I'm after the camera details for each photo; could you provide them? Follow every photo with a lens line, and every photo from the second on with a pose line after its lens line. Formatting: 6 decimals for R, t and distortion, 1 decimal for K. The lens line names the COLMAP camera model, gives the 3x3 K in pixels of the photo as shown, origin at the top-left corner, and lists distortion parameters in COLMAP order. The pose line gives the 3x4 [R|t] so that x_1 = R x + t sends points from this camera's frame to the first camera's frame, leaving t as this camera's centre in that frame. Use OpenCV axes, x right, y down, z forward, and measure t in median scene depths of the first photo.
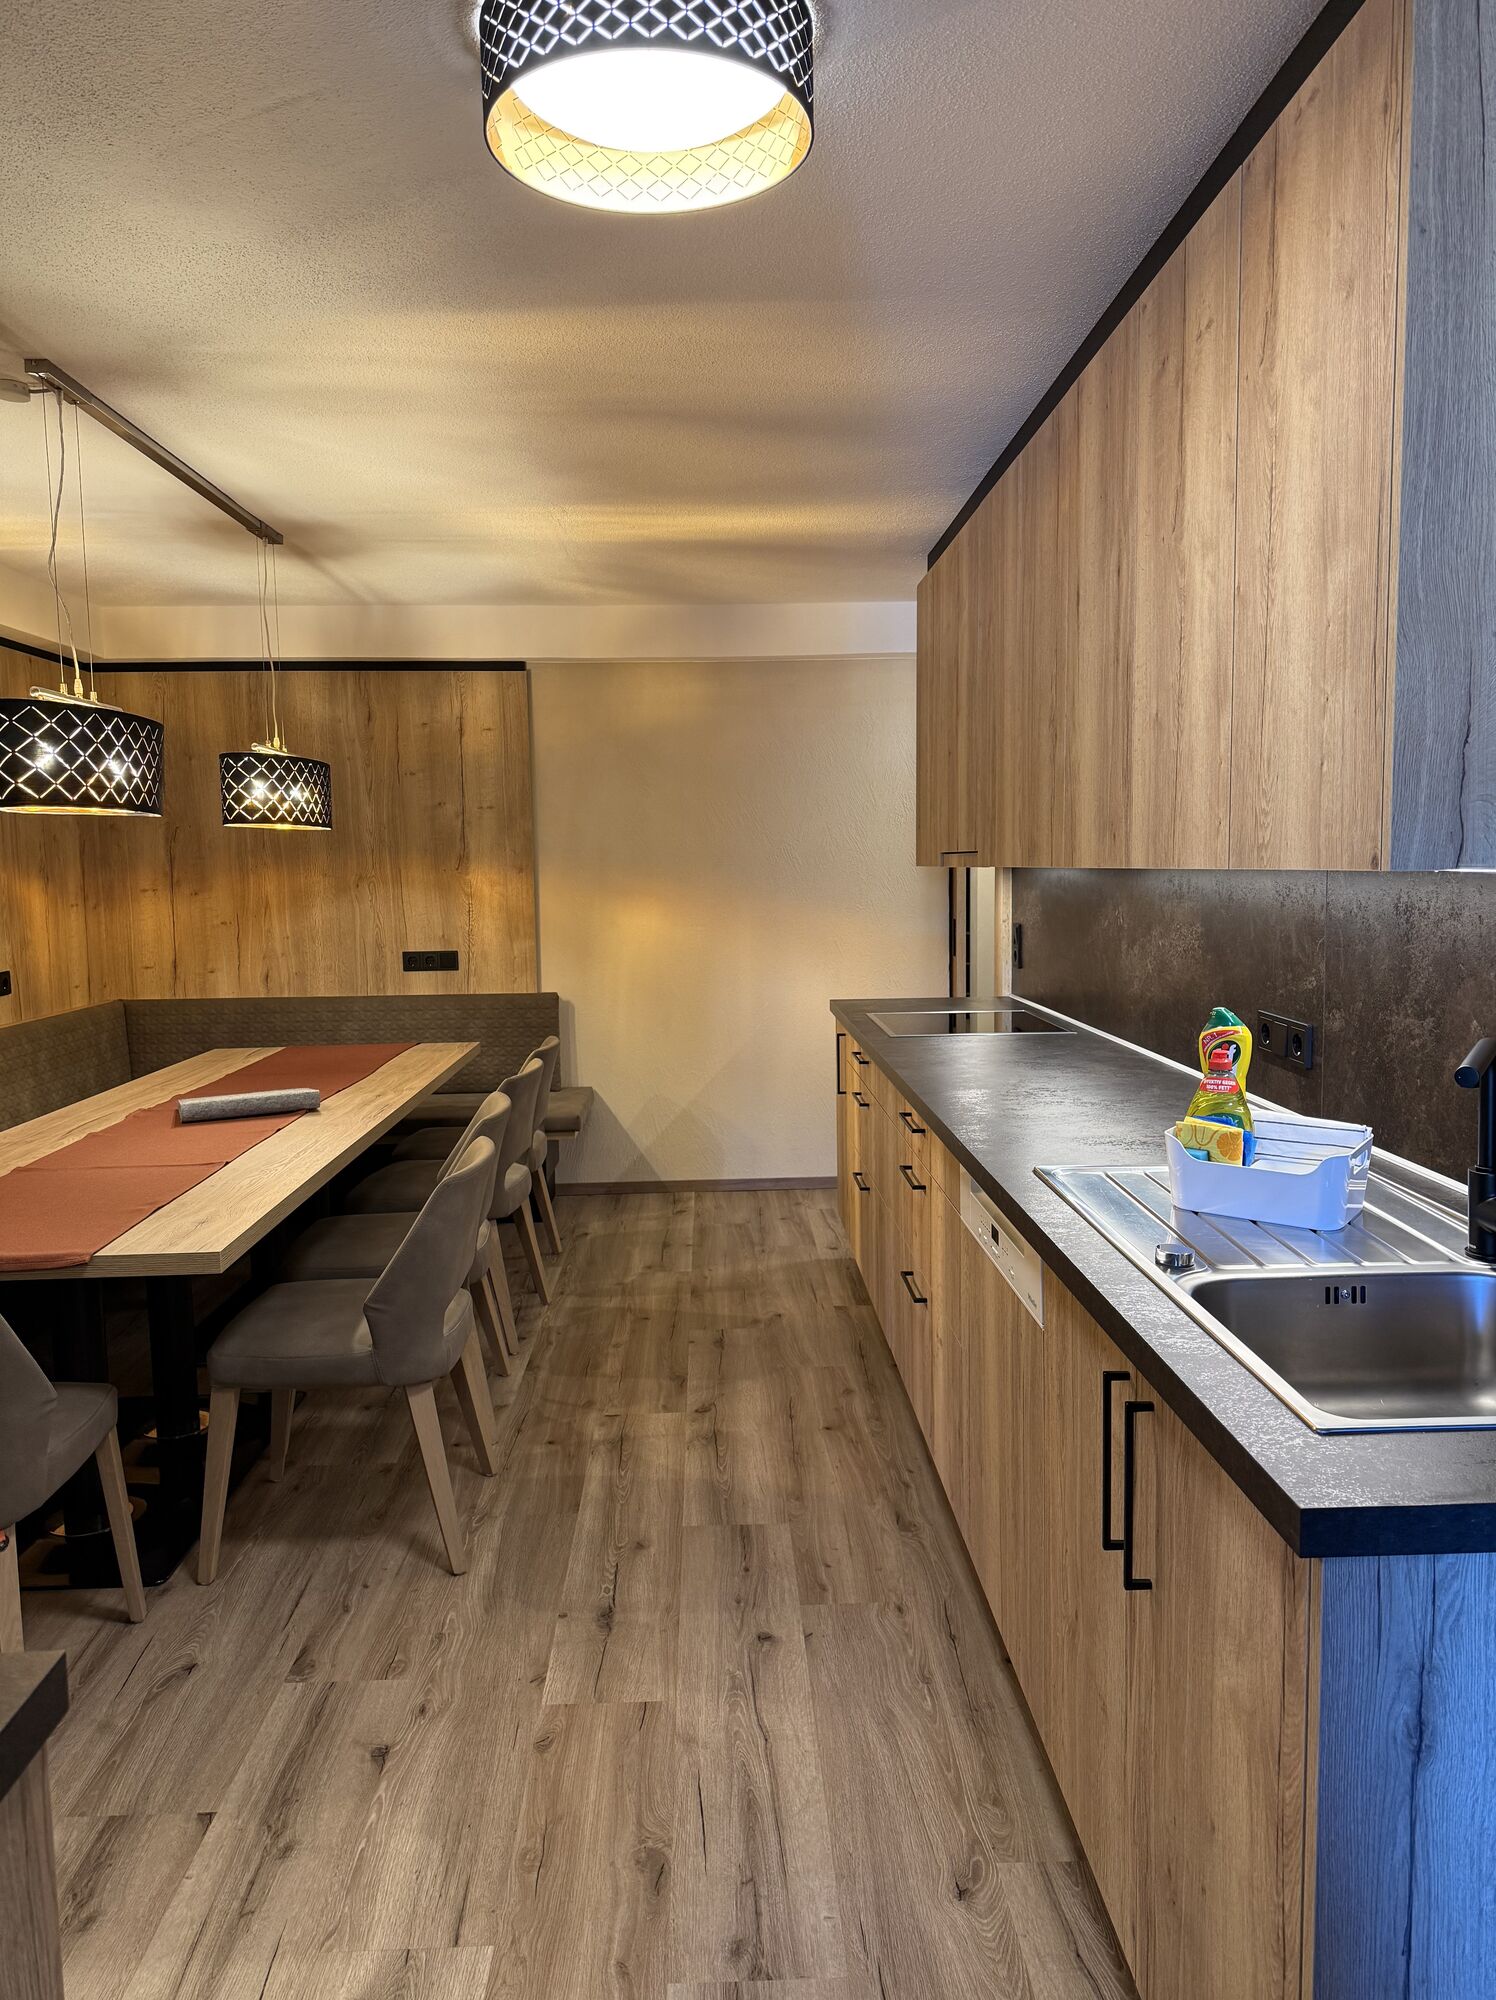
lens RADIAL K [[1397.9, 0, 735.5], [0, 1397.9, 1014.8], [0, 0, 1]] dist [0.050909, -0.058997]
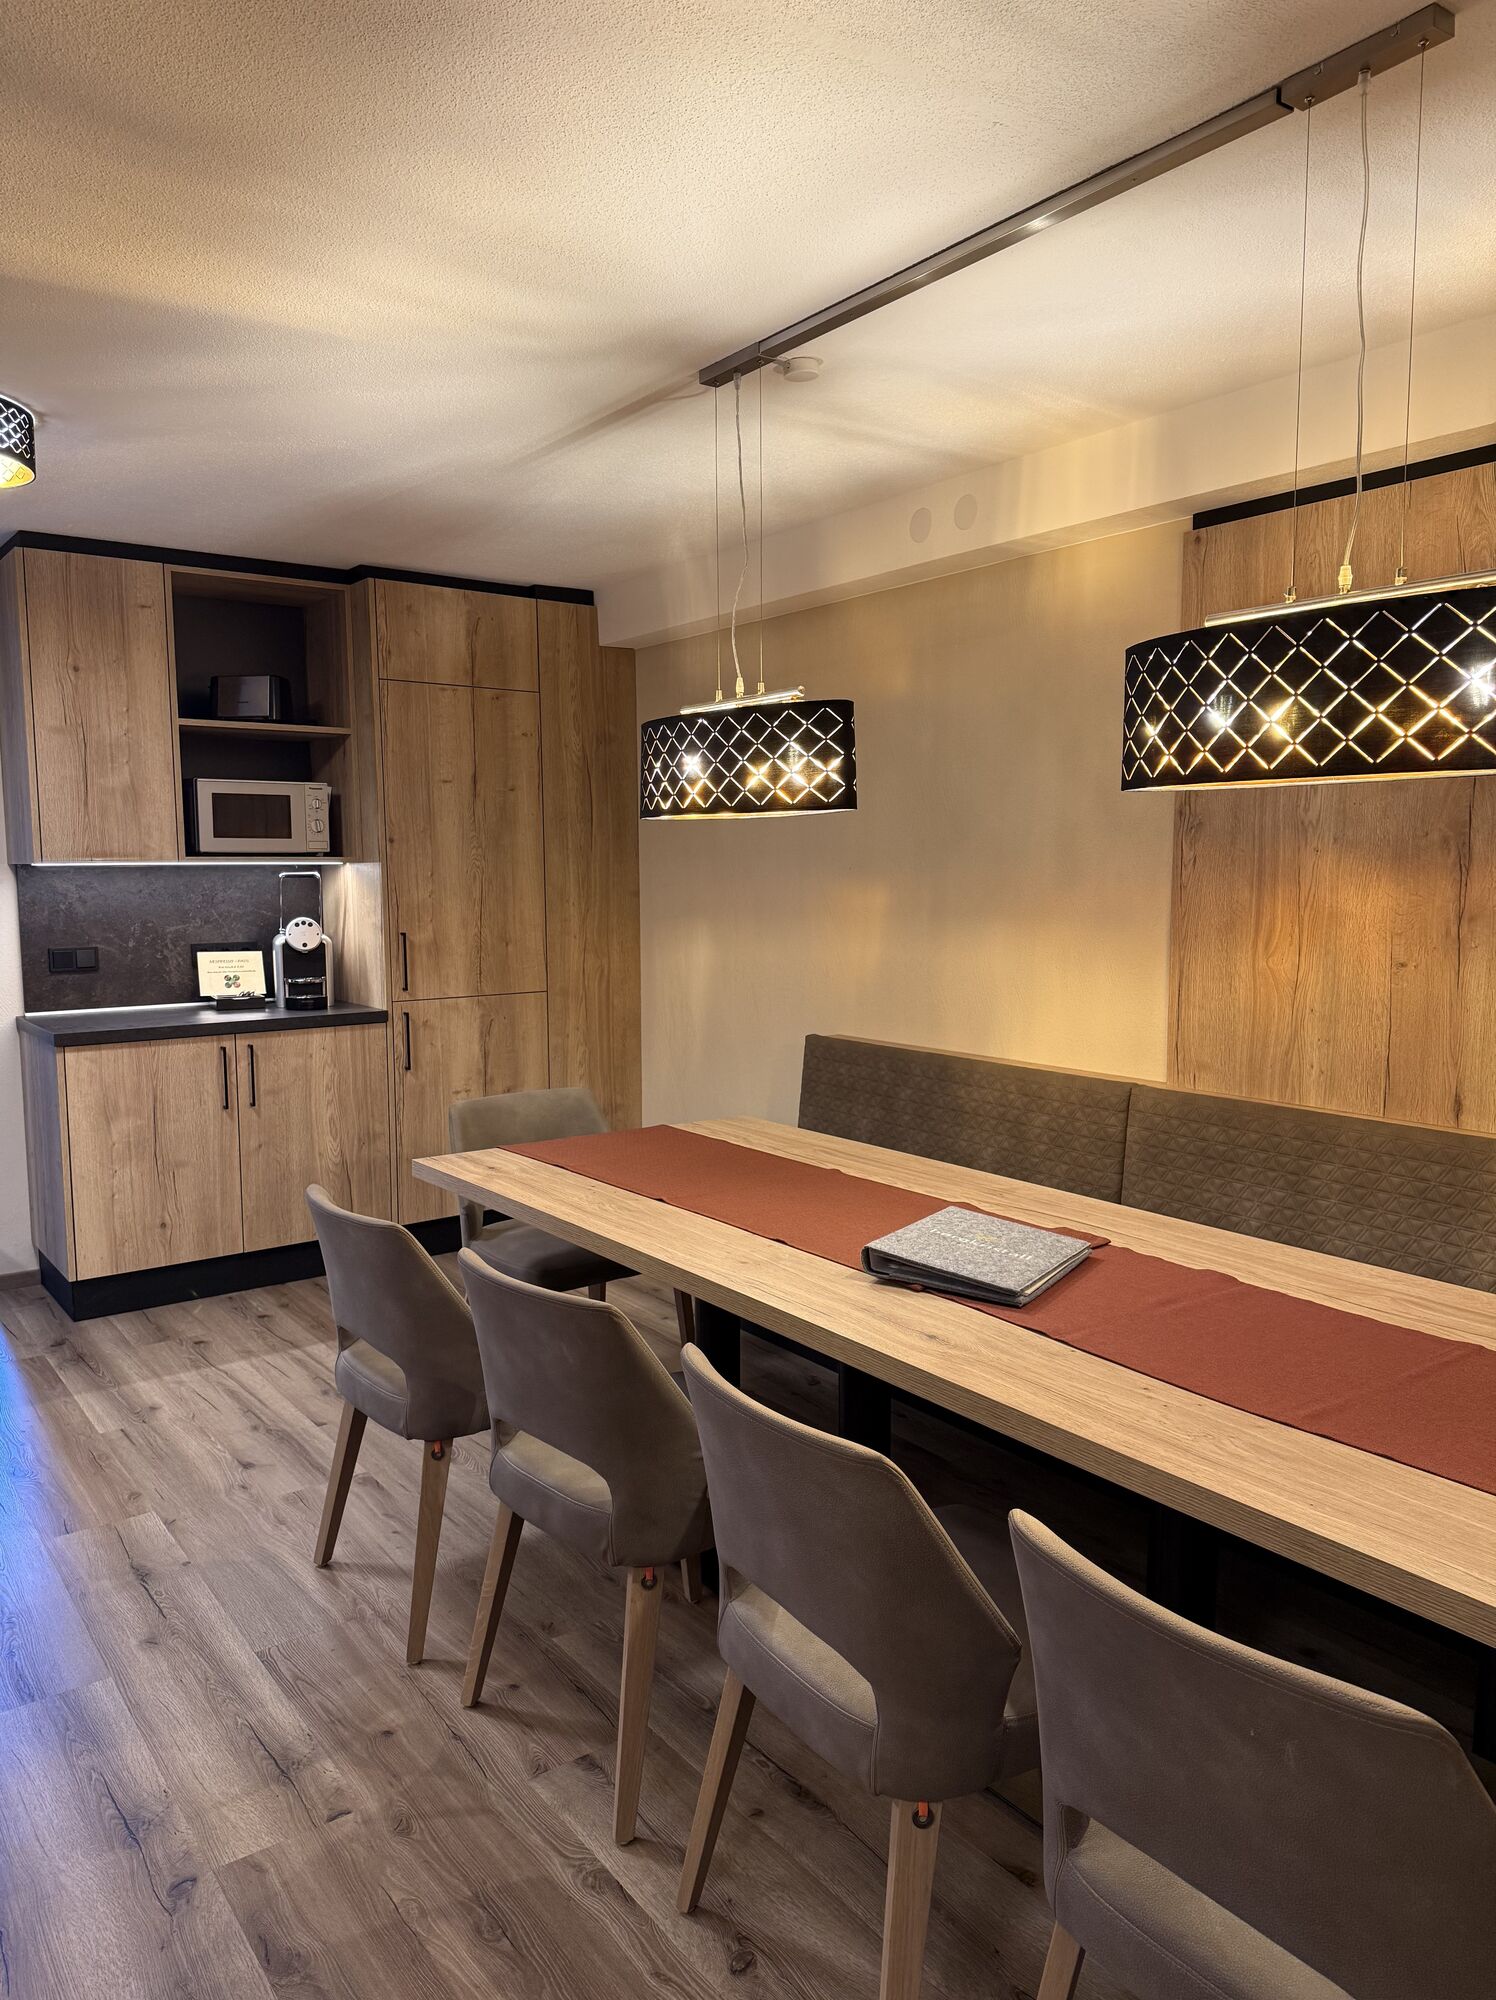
lens RADIAL K [[1397.9, 0, 721.8], [0, 1397.9, 1001.7], [0, 0, 1]] dist [0.050909, -0.058997]
pose [[-0.822338, 0.077502, -0.563696, 0.122866], [-0.043384, 0.979256, 0.197927, -0.241889], [0.567343, 0.187218, -0.801917, 2.106339]]
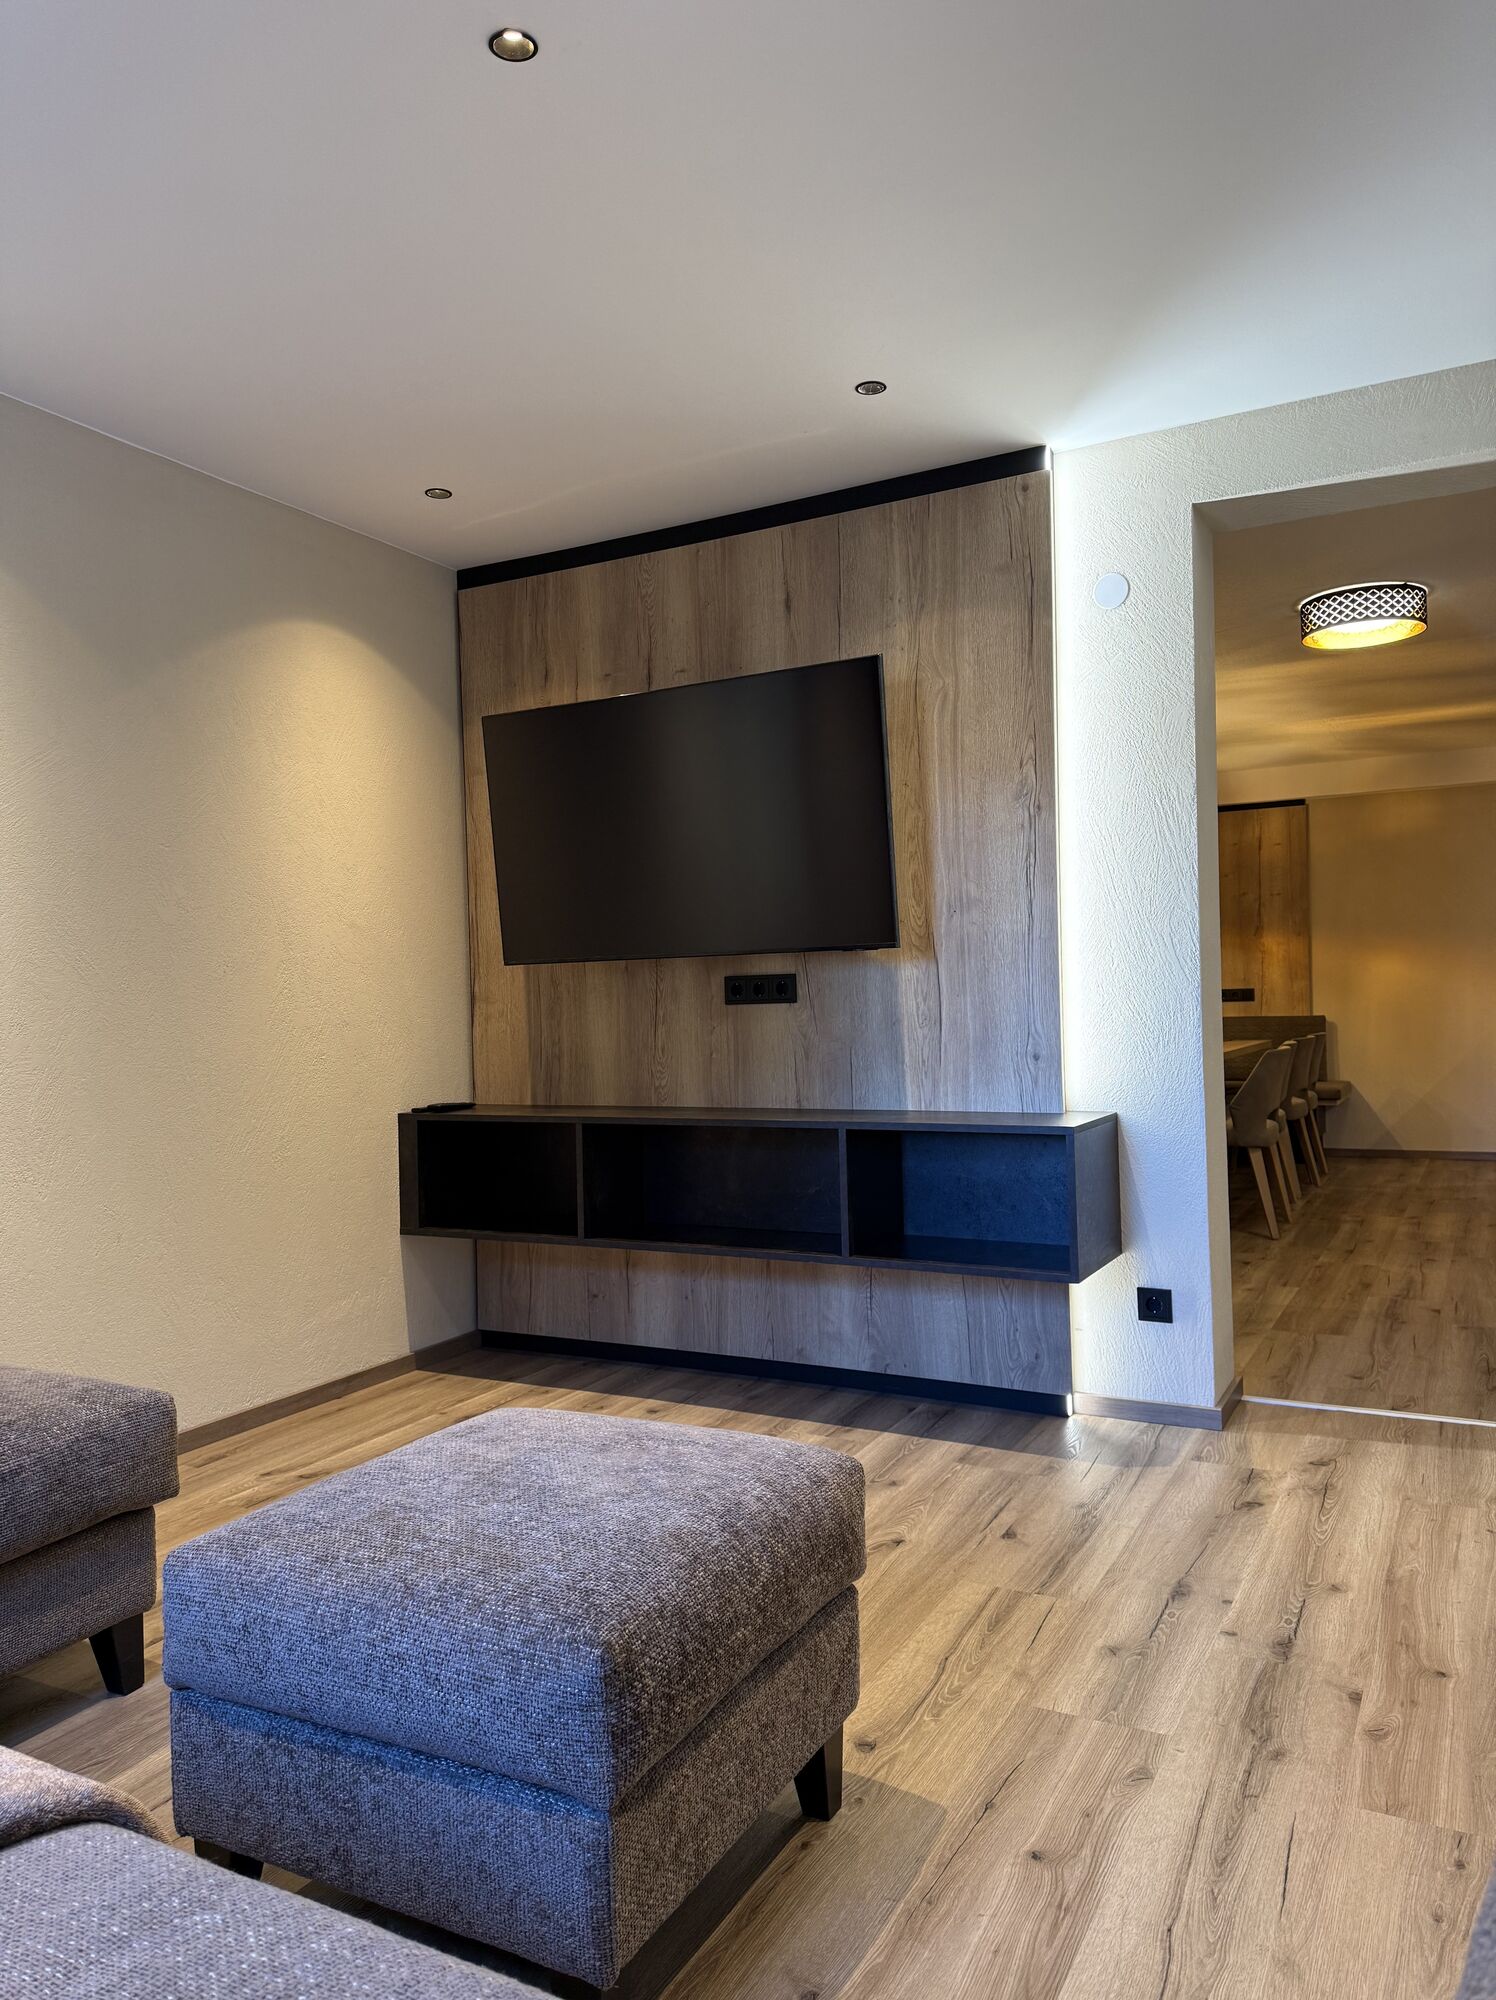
lens RADIAL K [[1397.9, 0, 737.4], [0, 1397.9, 1002.3], [0, 0, 1]] dist [0.050909, -0.058997]
pose [[0.866587, -0.002730, -0.499018, 0.177487], [-0.040418, 0.996316, -0.075640, 0.244049], [0.497386, 0.085717, 0.863284, -1.364871]]
